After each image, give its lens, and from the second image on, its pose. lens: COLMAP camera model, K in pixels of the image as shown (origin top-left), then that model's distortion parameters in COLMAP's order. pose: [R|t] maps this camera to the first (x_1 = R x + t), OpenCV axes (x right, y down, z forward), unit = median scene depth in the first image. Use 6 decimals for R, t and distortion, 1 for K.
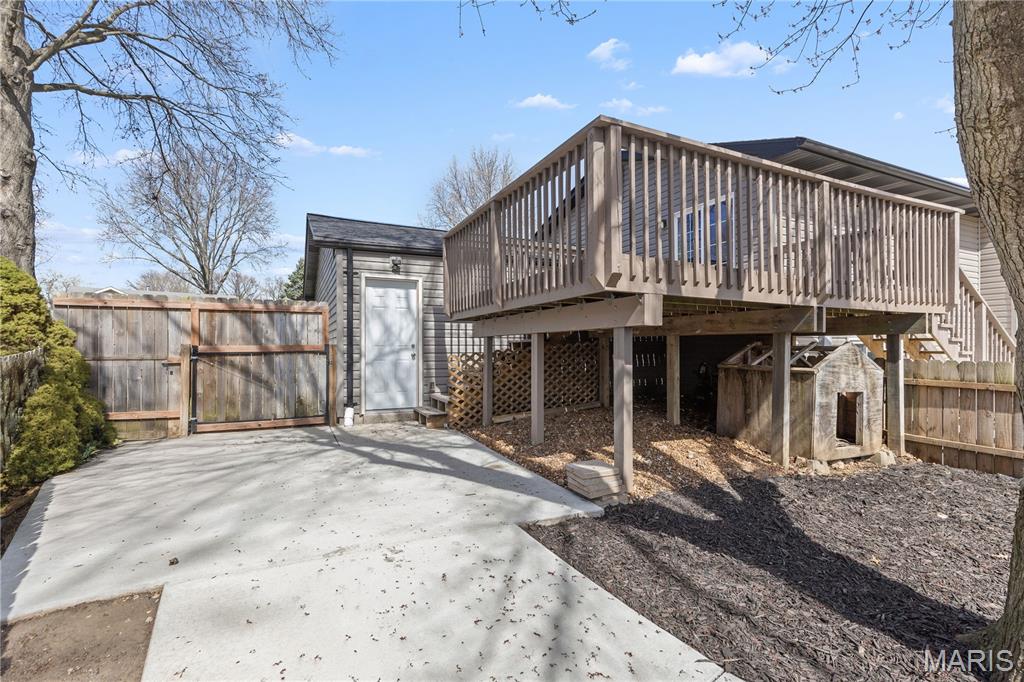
lens RADIAL K [[467.7, 0, 512.0], [0, 467.7, 341.0], [0, 0, 1]] dist [-0.001563, -0.000227]
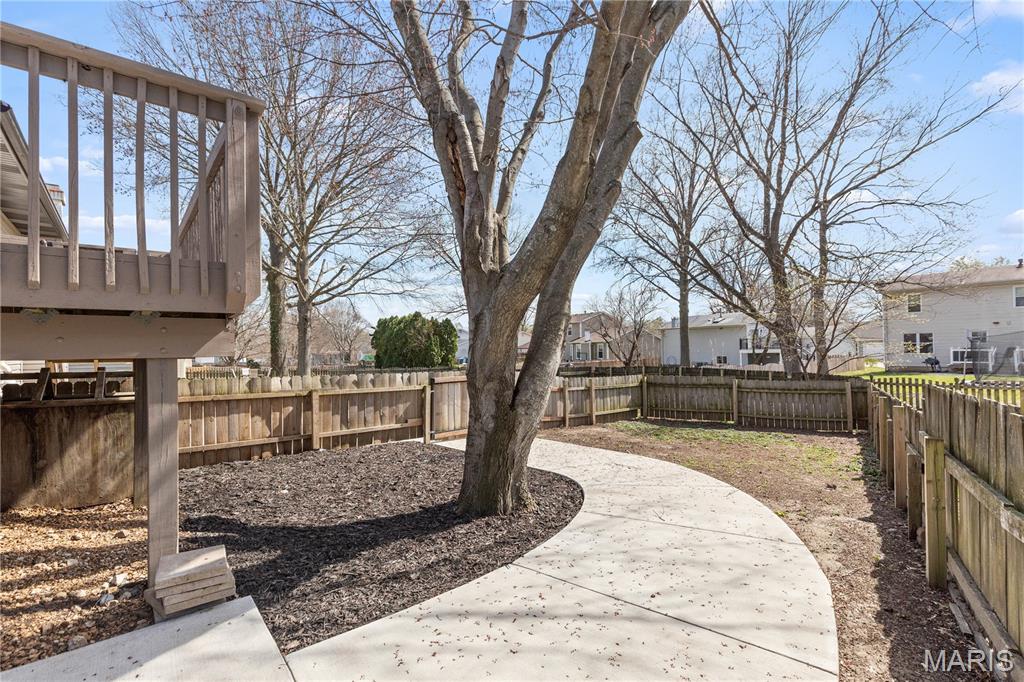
lens RADIAL K [[467.7, 0, 512.0], [0, 467.7, 341.0], [0, 0, 1]] dist [-0.001563, -0.000227]
pose [[-0.236987, 0.024261, 0.971210, -0.620980], [0.003636, 0.999703, -0.024086, -0.035914], [-0.971506, -0.002177, -0.237005, 0.722734]]
